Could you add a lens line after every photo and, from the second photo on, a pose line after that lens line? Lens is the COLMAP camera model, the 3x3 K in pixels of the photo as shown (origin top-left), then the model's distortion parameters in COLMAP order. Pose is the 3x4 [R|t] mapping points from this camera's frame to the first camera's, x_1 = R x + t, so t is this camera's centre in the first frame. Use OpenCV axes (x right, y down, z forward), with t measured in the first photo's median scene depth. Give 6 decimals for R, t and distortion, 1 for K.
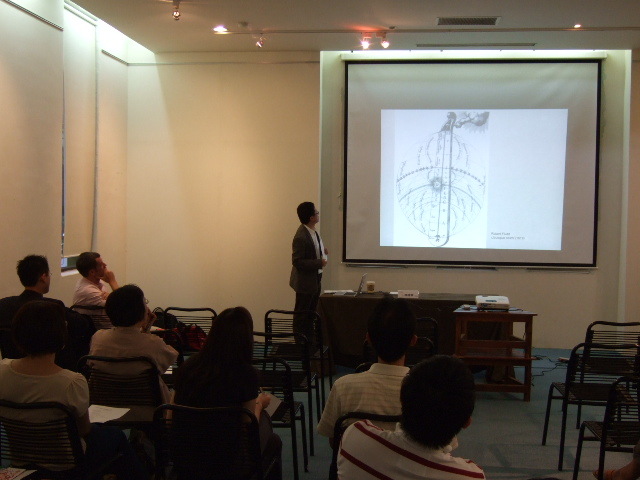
lens RADIAL K [[724.9, 0, 320.1], [0, 724.9, 263.2], [0, 0, 1]] dist [-0.089834, 0.040578]
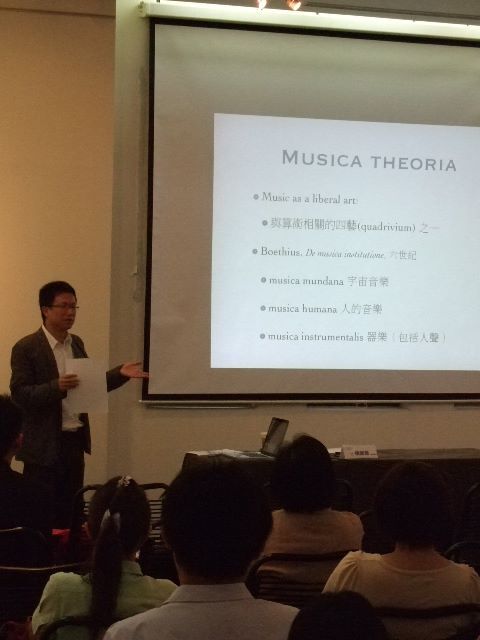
lens RADIAL K [[1666.9, 0, 240.0], [0, 1666.9, 320.0], [0, 0, 1]] dist [-0.031446, 0.026106]
pose [[0.902718, -0.001525, 0.430231, -0.499983], [0.023997, 0.998615, -0.046811, -0.001156], [-0.429564, 0.052581, 0.901505, -0.133634]]
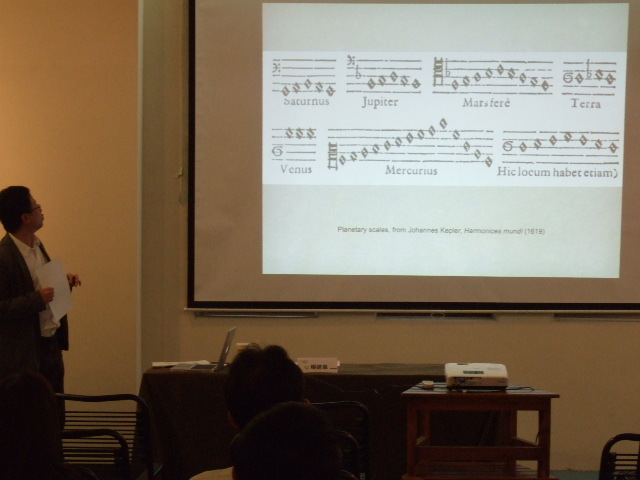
lens RADIAL K [[1666.9, 0, 320.0], [0, 1666.9, 240.0], [0, 0, 1]] dist [-0.031446, 0.026106]
pose [[0.993203, -0.009127, 0.116041, -0.013093], [0.014933, 0.998674, -0.049270, 0.011869], [-0.115437, 0.050668, 0.992022, -0.171171]]
